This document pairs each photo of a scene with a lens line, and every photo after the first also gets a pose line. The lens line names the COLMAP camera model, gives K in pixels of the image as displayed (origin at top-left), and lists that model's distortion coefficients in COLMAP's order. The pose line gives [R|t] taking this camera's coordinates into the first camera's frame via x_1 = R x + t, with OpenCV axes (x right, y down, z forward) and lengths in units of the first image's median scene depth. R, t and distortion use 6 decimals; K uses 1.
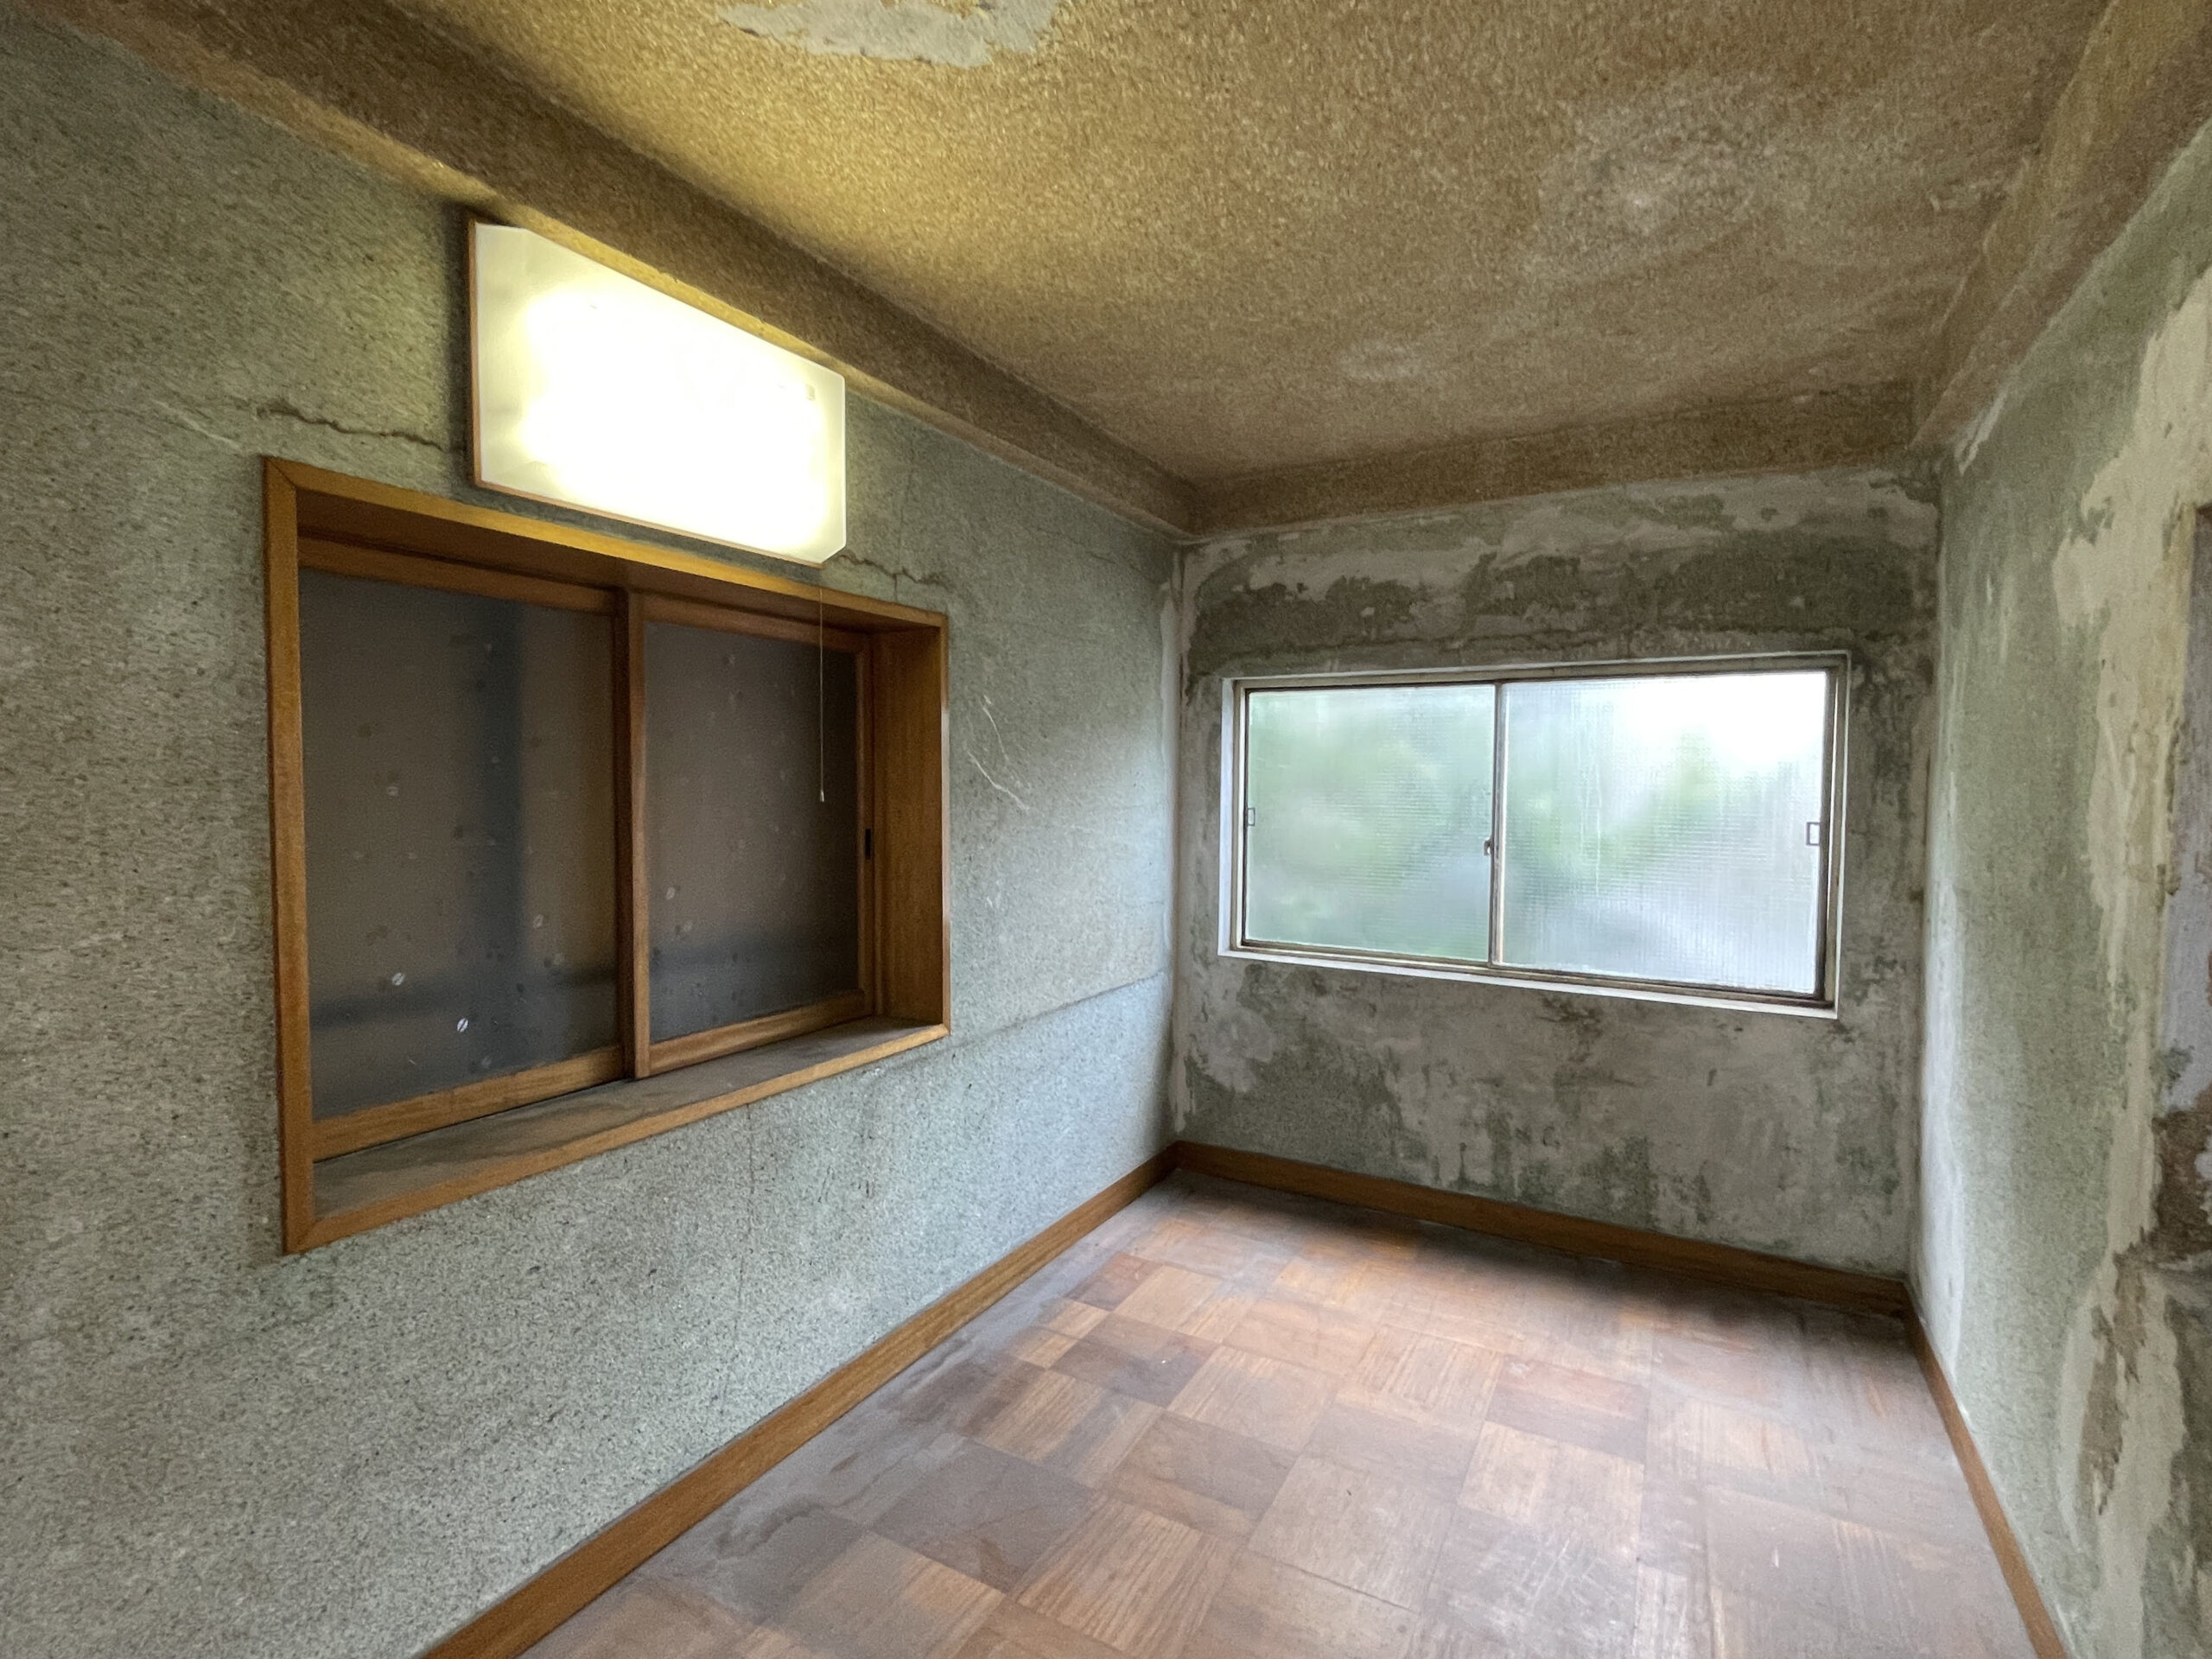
lens RADIAL K [[1048.9, 0, 1110.0], [0, 1048.9, 832.8], [0, 0, 1]] dist [-0.001877, -0.000789]
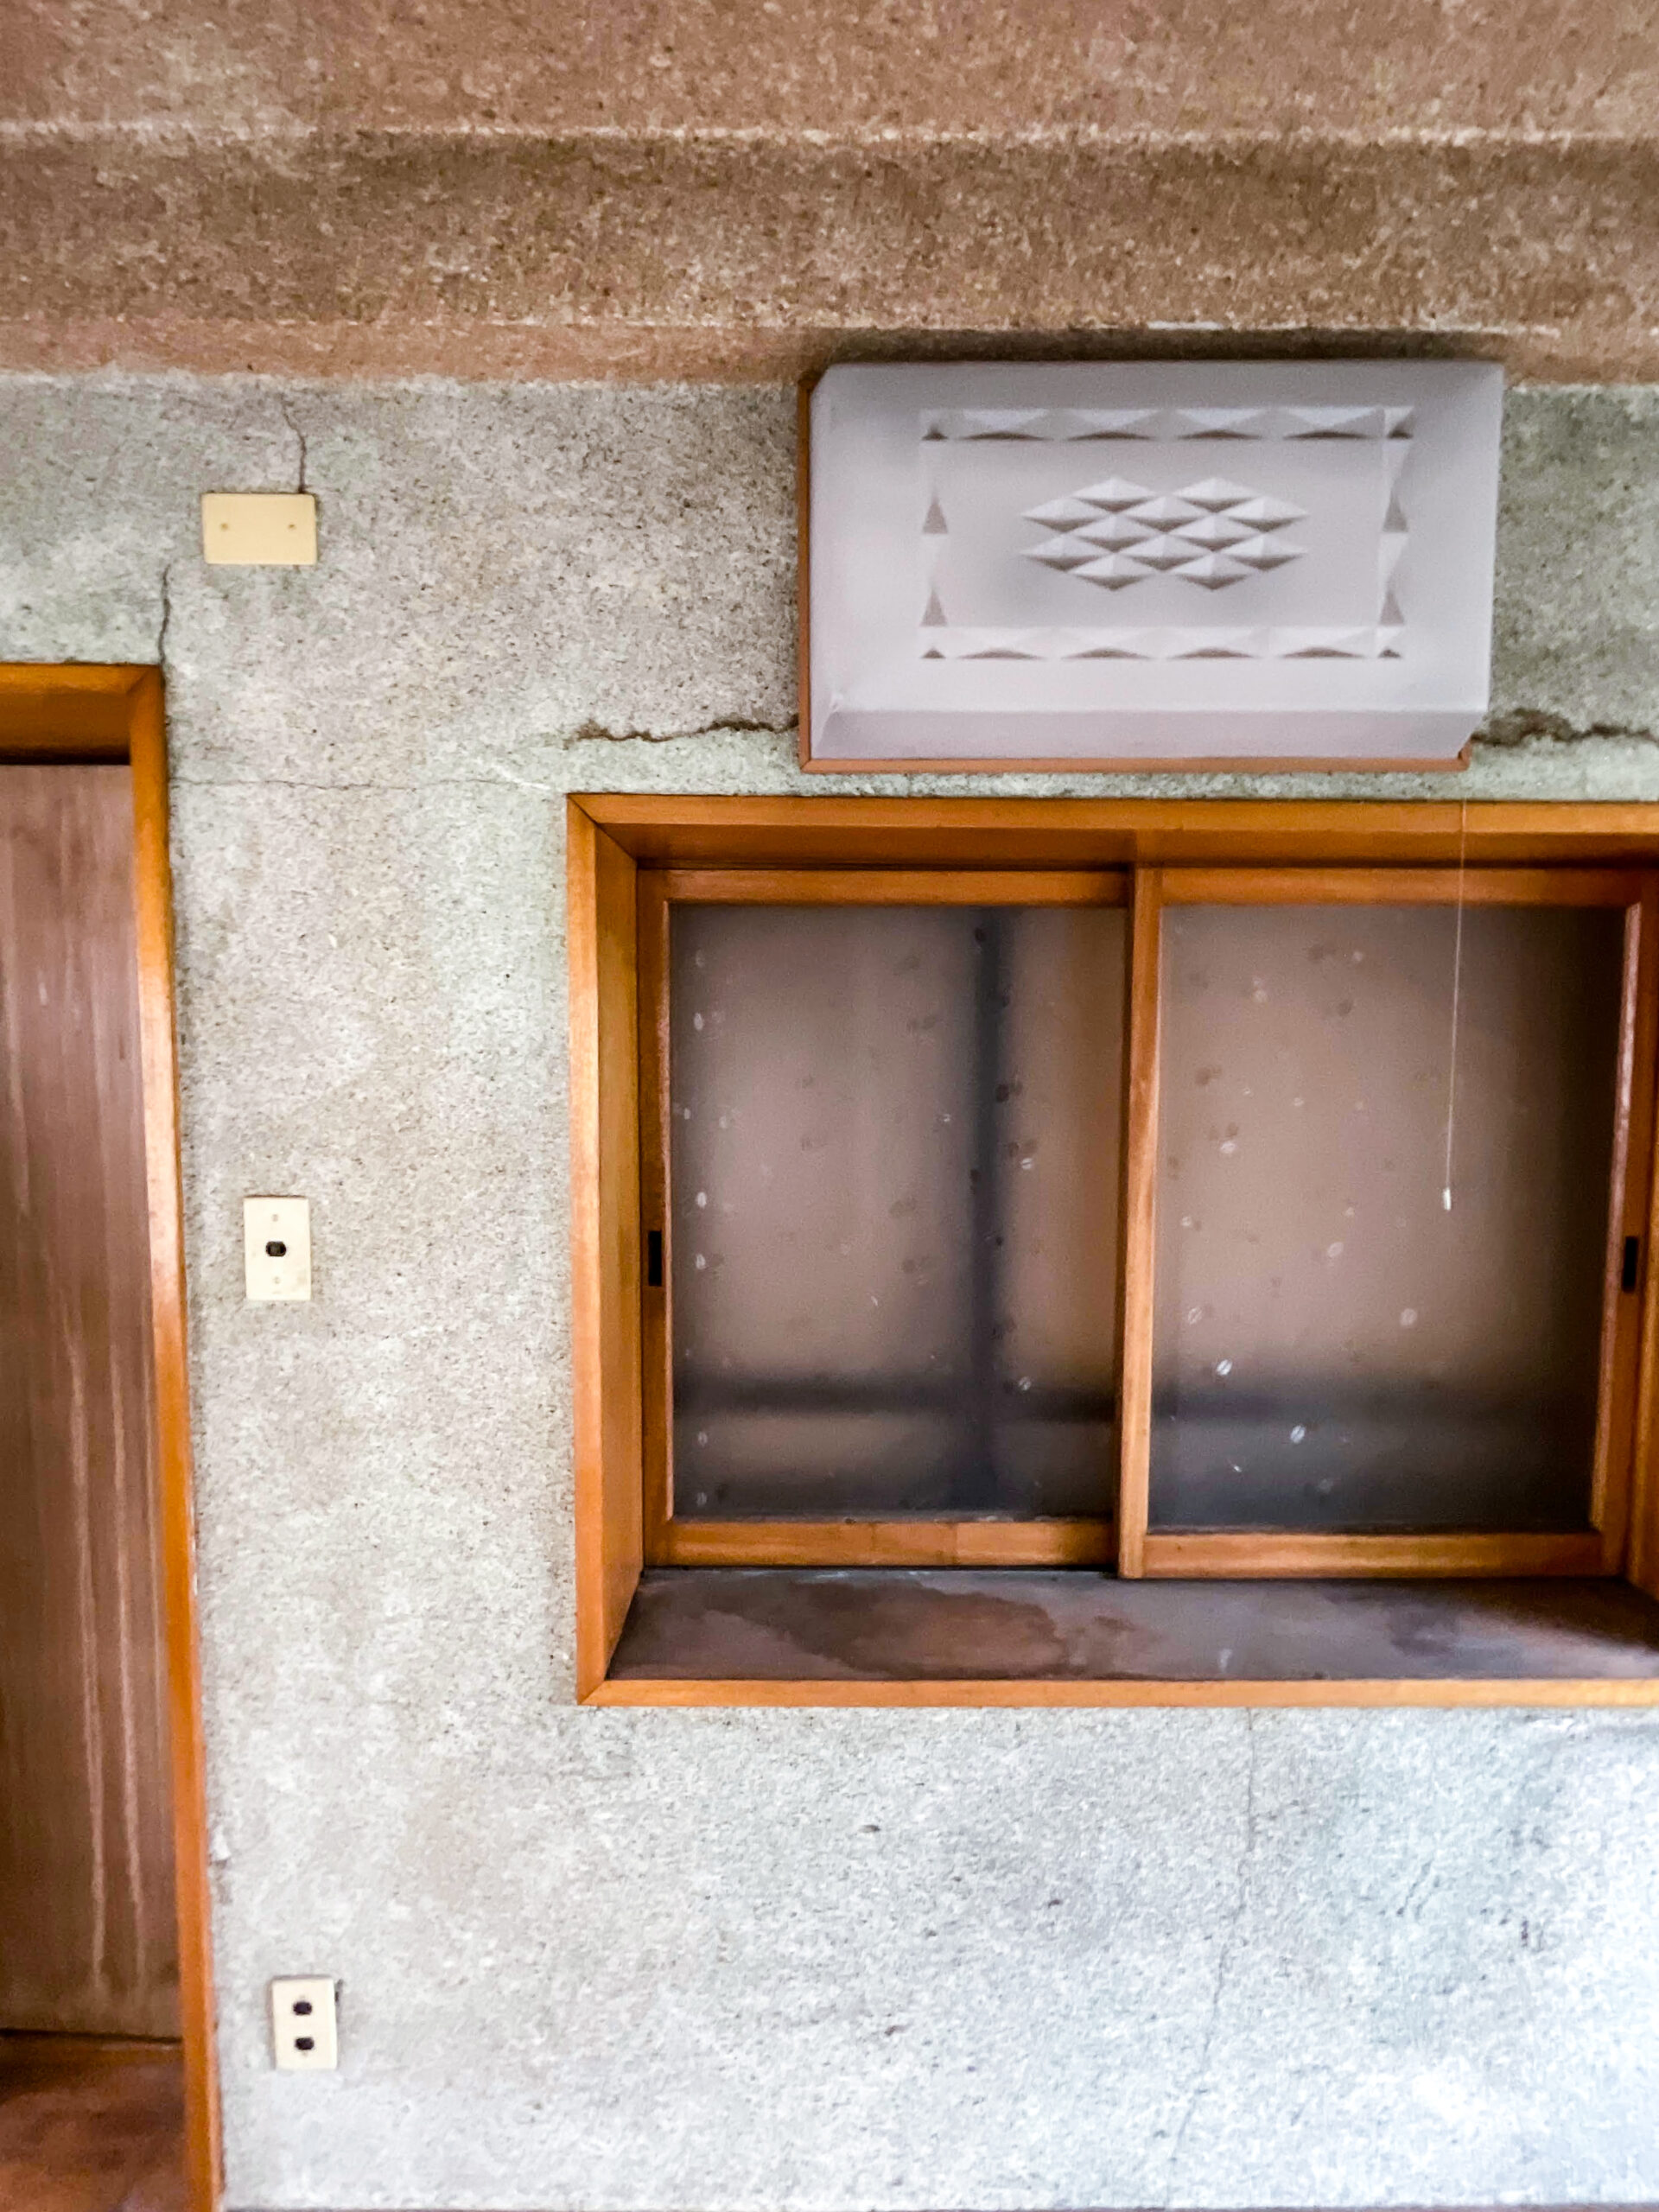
lens RADIAL K [[1048.9, 0, 831.5], [0, 1048.9, 1108.2], [0, 0, 1]] dist [-0.001877, -0.000789]
pose [[0.486853, 0.064496, -0.871100, 0.056434], [-0.042203, 0.997842, 0.050293, -0.155285], [0.872464, 0.012278, 0.488524, 0.765898]]
